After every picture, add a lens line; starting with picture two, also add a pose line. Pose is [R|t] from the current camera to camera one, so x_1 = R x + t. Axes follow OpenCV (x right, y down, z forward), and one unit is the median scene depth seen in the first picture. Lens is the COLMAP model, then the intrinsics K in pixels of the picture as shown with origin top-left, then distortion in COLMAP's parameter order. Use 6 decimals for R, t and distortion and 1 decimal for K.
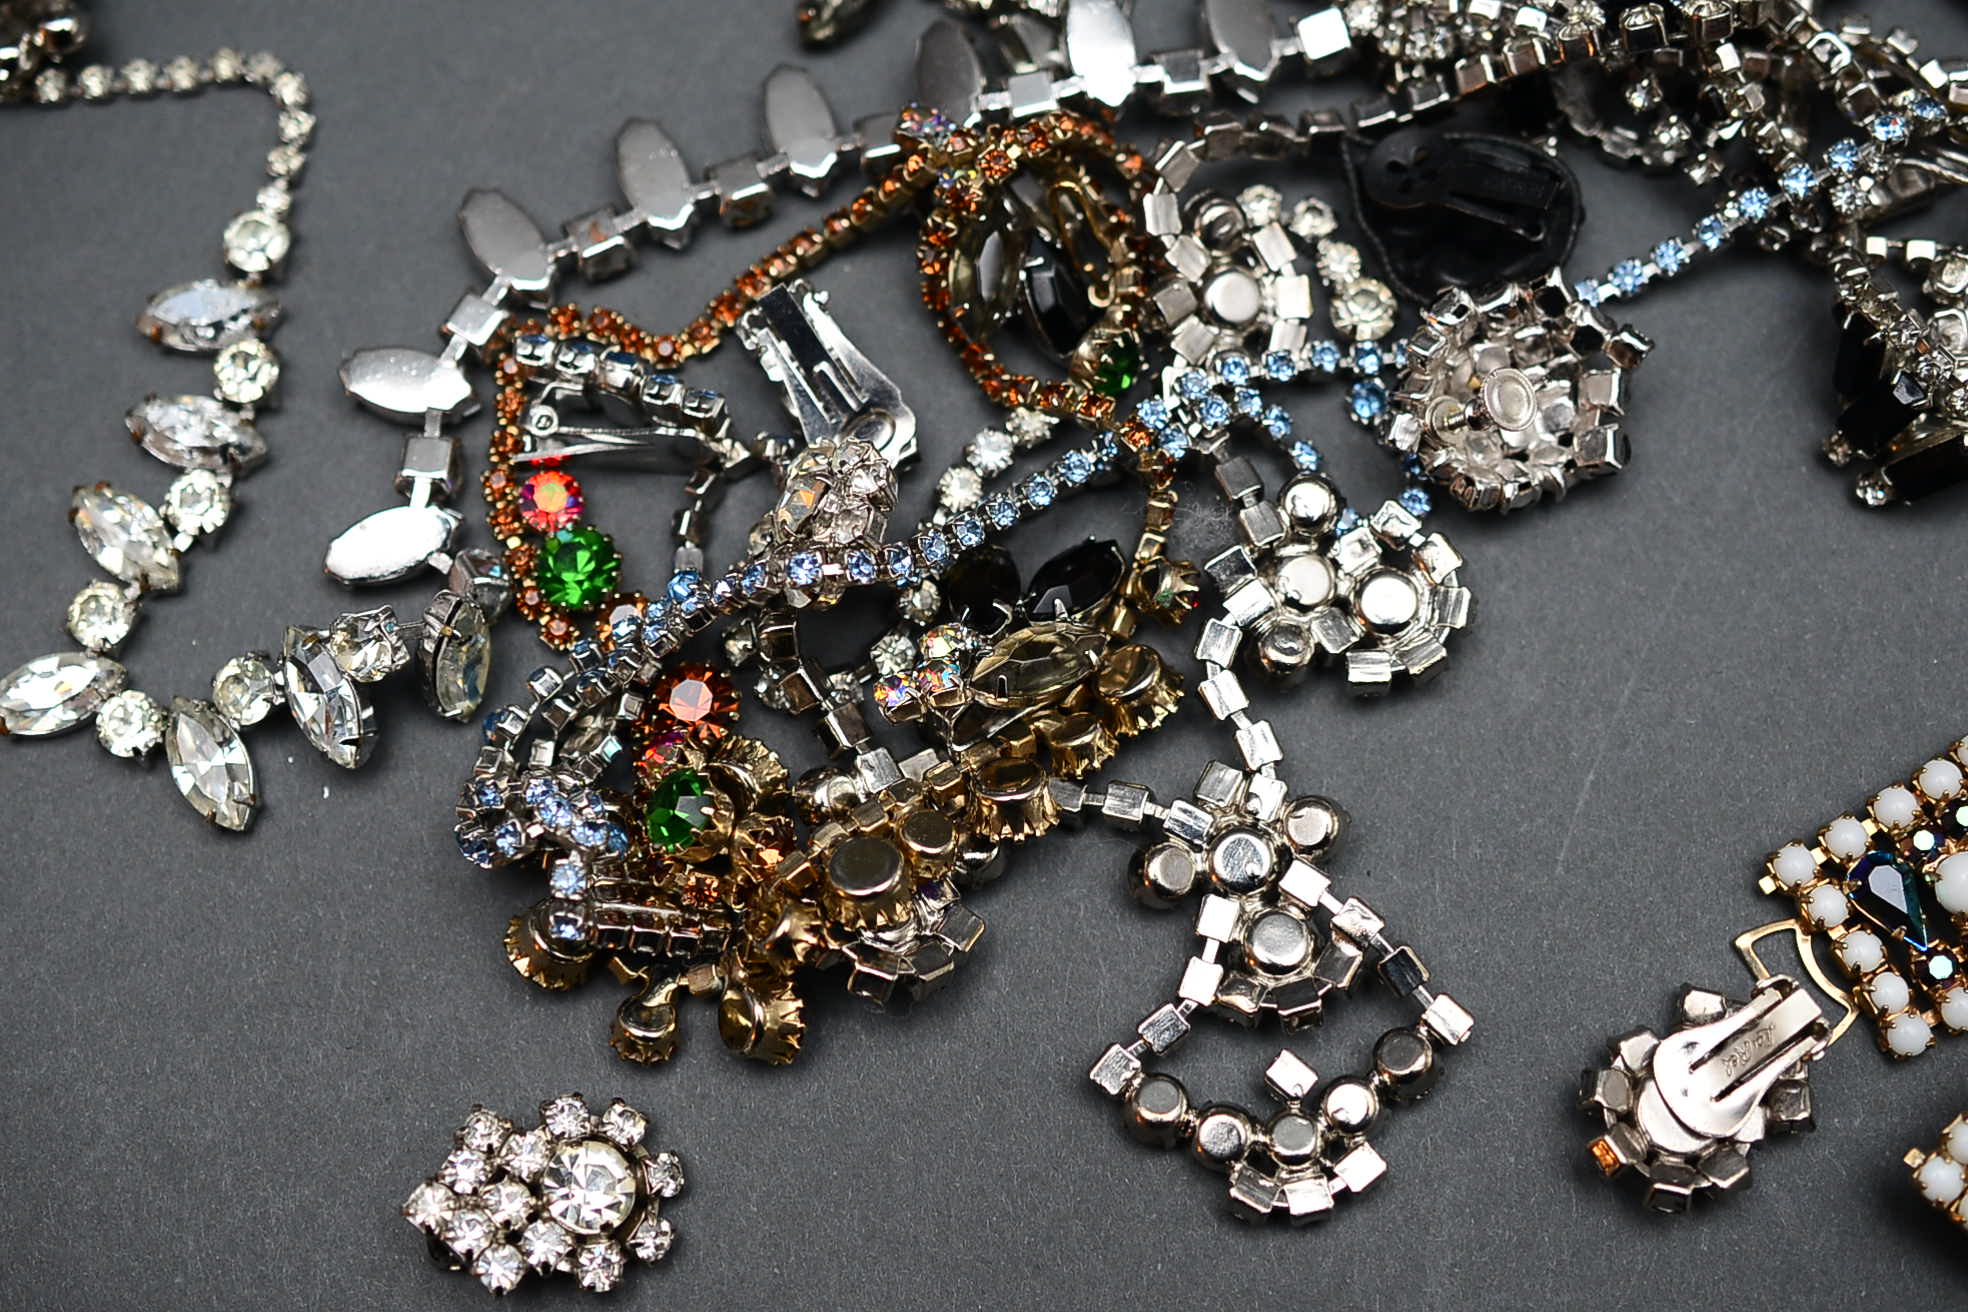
lens RADIAL K [[3395.0, 0, 984.0], [0, 3395.0, 656.0], [0, 0, 1]] dist [0.004189, 0.063205]
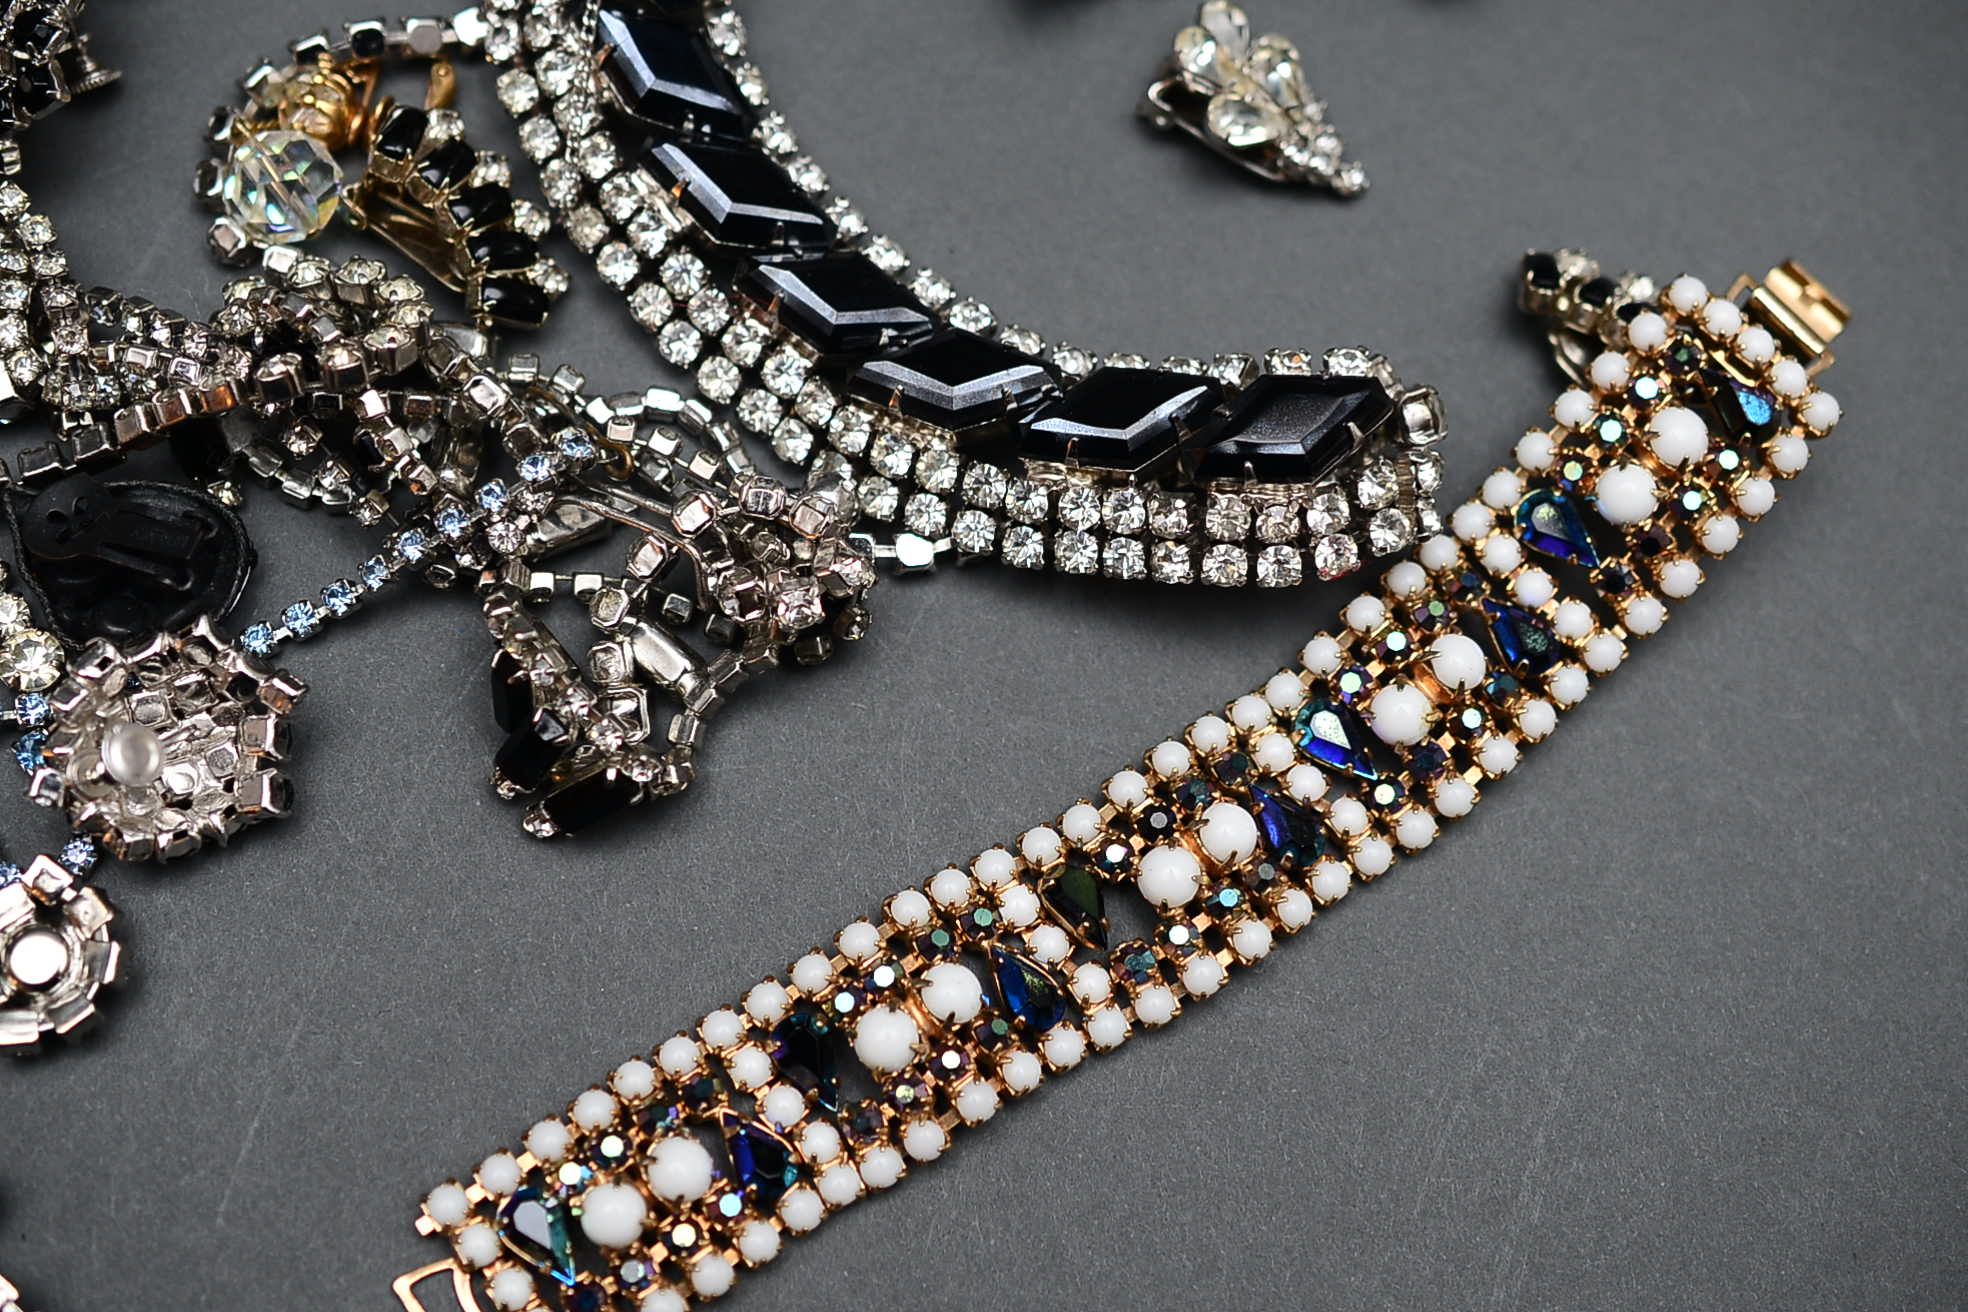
lens RADIAL K [[3395.0, 0, 984.0], [0, 3395.0, 656.0], [0, 0, 1]] dist [0.004189, 0.063205]
pose [[0.989271, -0.036702, 0.141408, 0.249285], [0.044198, 0.997759, -0.050236, -0.041255], [-0.139247, 0.055947, 0.988676, -0.023270]]
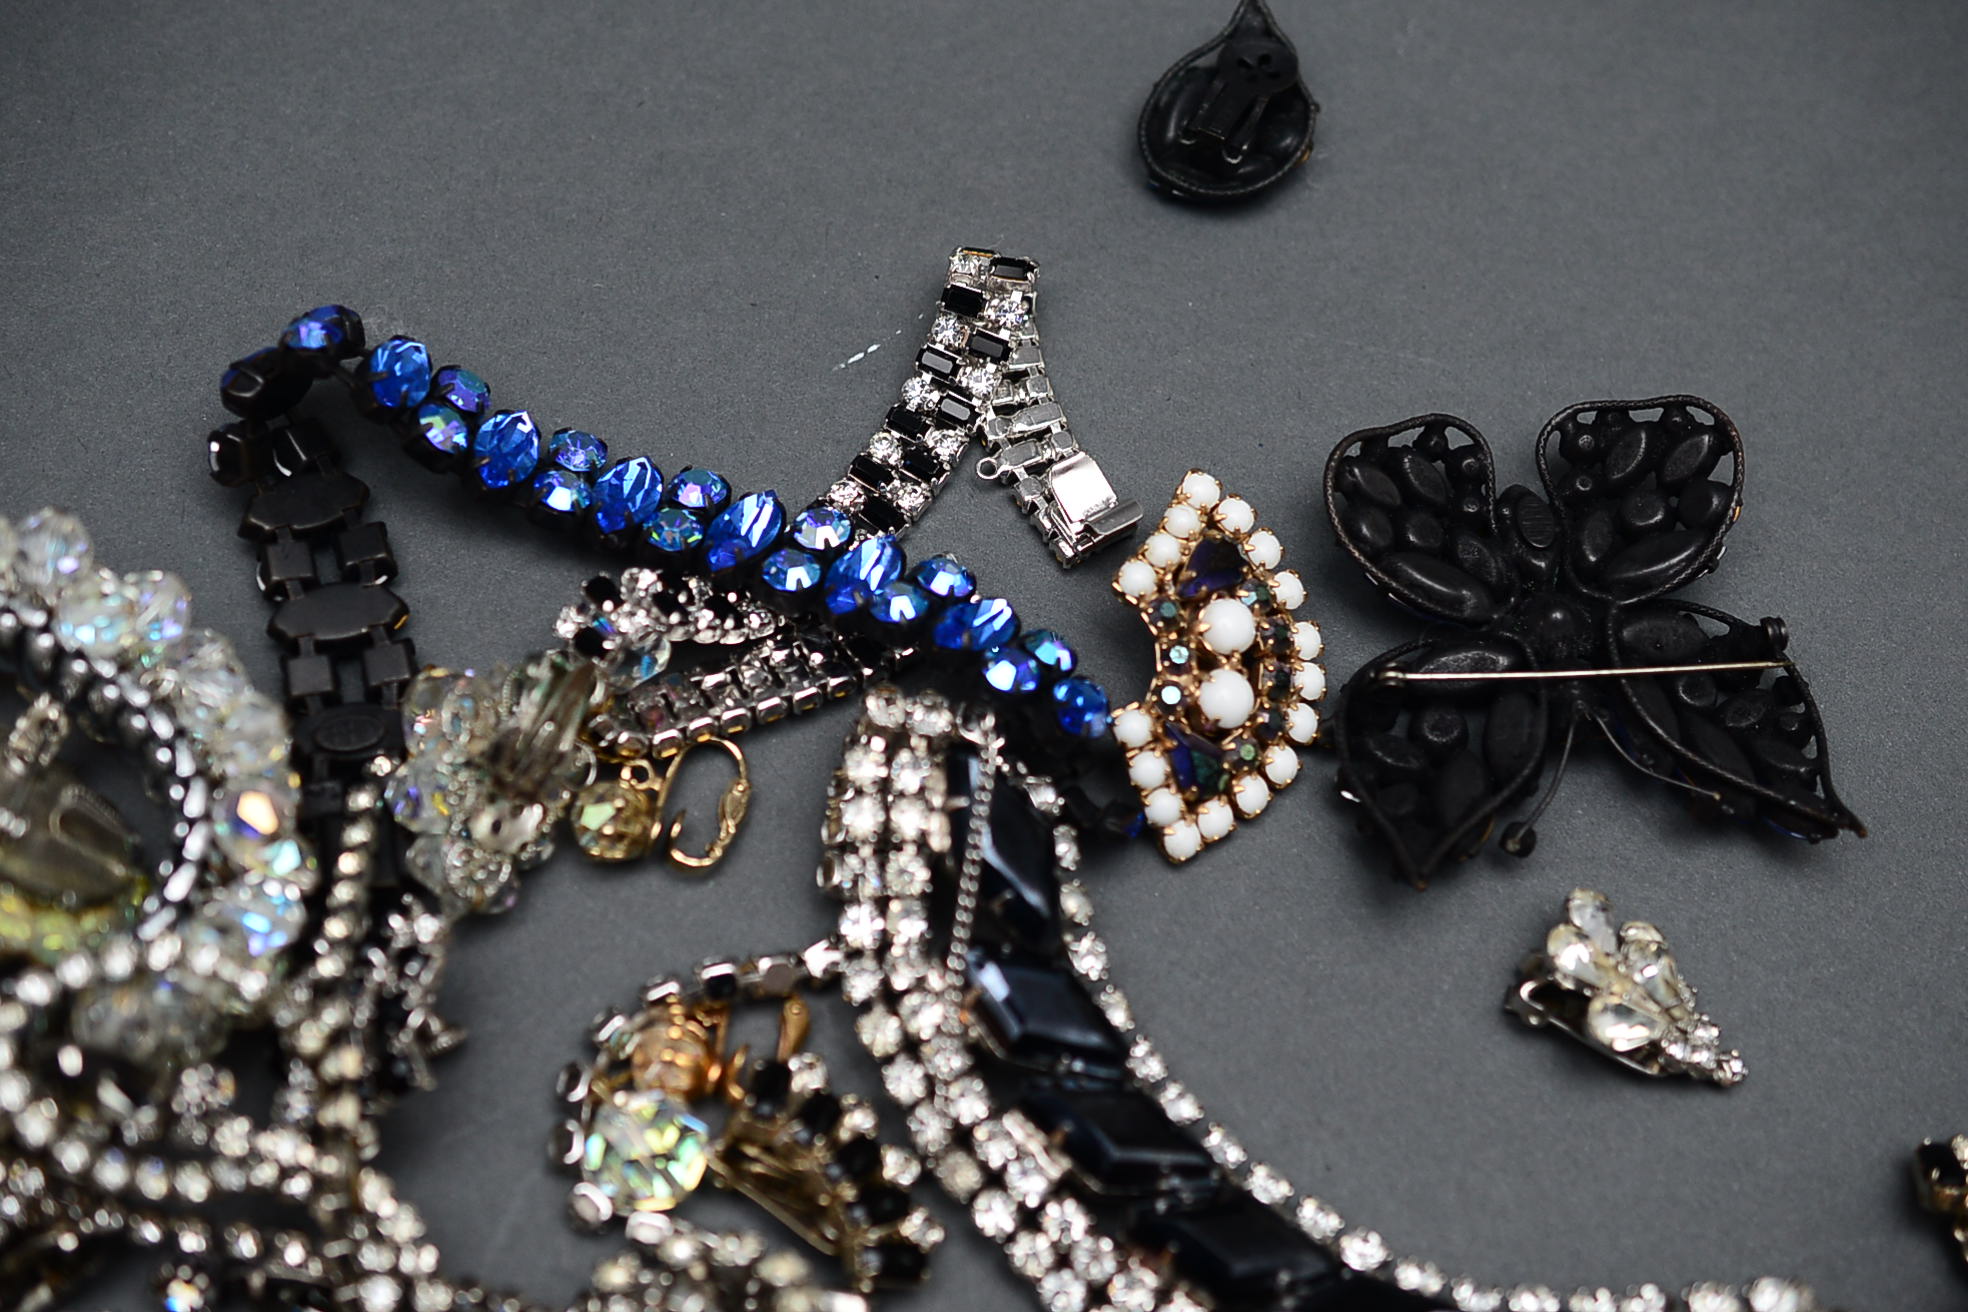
lens RADIAL K [[3395.0, 0, 984.0], [0, 3395.0, 656.0], [0, 0, 1]] dist [0.004189, 0.063205]
pose [[0.985622, -0.062675, 0.156913, 0.138912], [0.089585, 0.981226, -0.170792, -0.210660], [-0.143263, 0.182393, 0.972732, 0.013120]]
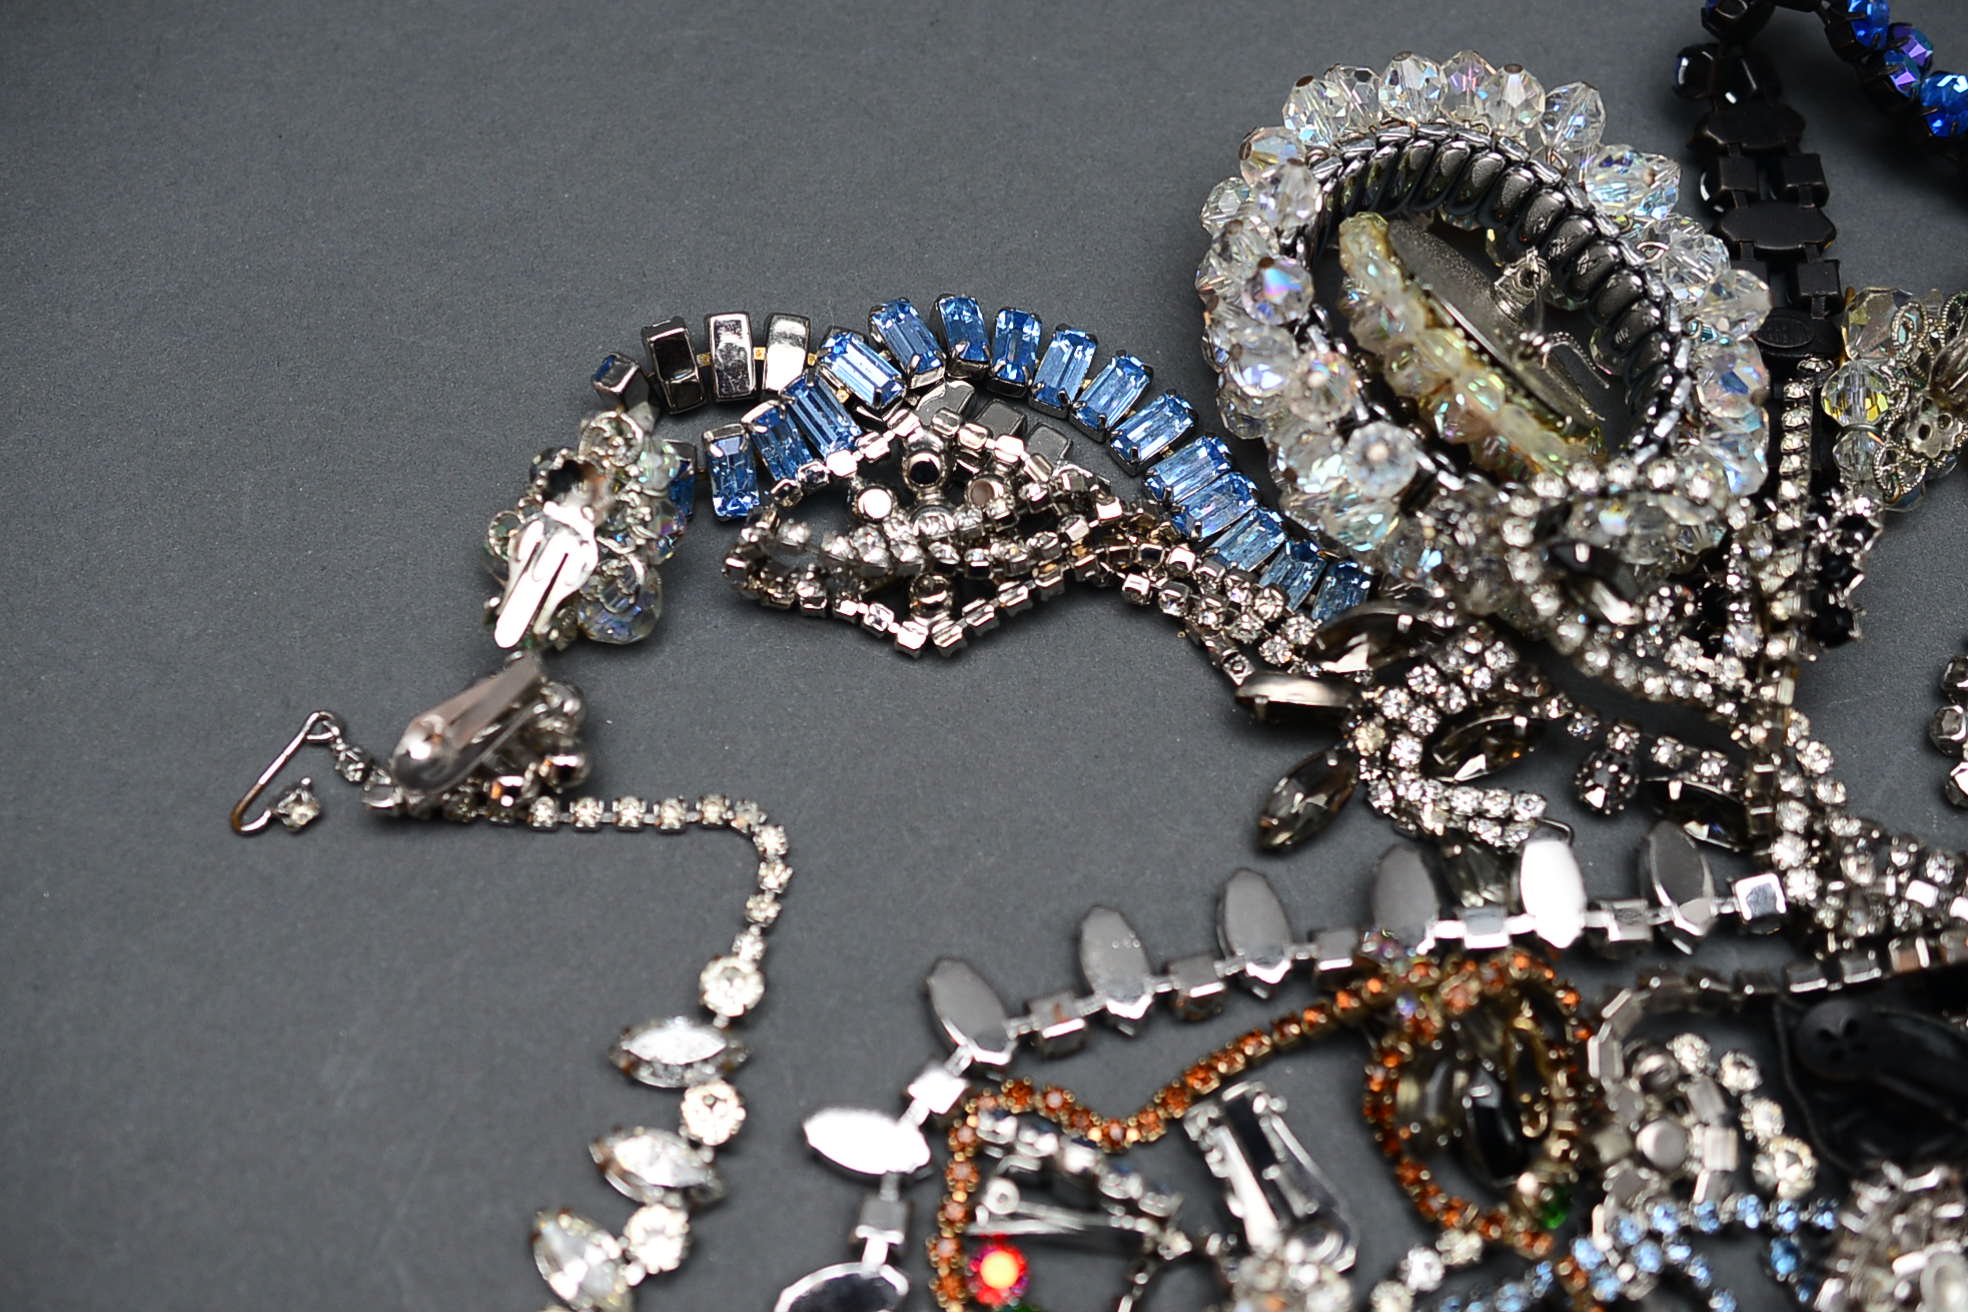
lens RADIAL K [[3395.0, 0, 984.0], [0, 3395.0, 656.0], [0, 0, 1]] dist [0.004189, 0.063205]
pose [[0.994269, 0.106639, 0.007546, -0.158739], [-0.104351, 0.983425, -0.148278, -0.076631], [-0.023233, 0.146641, 0.988917, -0.050134]]
